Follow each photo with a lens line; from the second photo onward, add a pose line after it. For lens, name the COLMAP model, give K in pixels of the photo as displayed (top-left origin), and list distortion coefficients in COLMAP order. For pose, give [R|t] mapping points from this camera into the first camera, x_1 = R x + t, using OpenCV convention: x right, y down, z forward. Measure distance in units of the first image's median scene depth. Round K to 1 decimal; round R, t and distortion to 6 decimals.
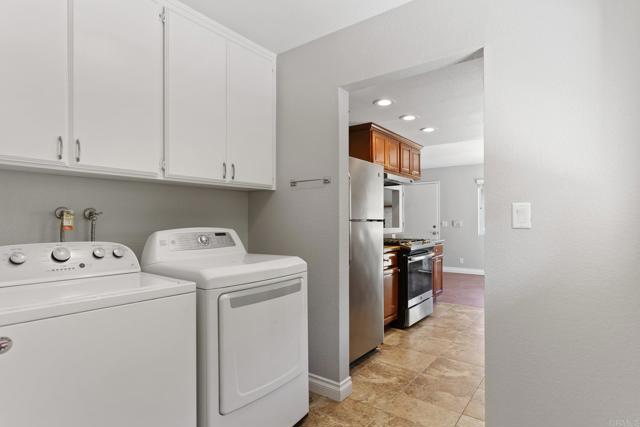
lens RADIAL K [[332.4, 0, 318.8], [0, 332.4, 215.0], [0, 0, 1]] dist [-0.003323, 0.000154]
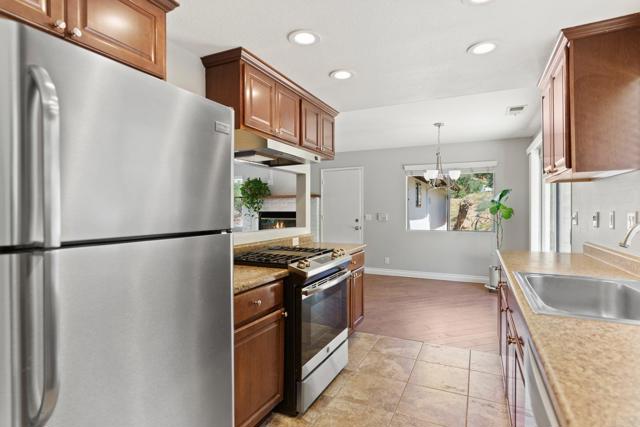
lens RADIAL K [[332.4, 0, 318.8], [0, 332.4, 215.0], [0, 0, 1]] dist [-0.003323, 0.000154]
pose [[0.978237, -0.010653, 0.207217, 0.156306], [0.003902, 0.999449, 0.032962, -0.013715], [-0.207454, -0.031436, 0.977740, 0.389428]]
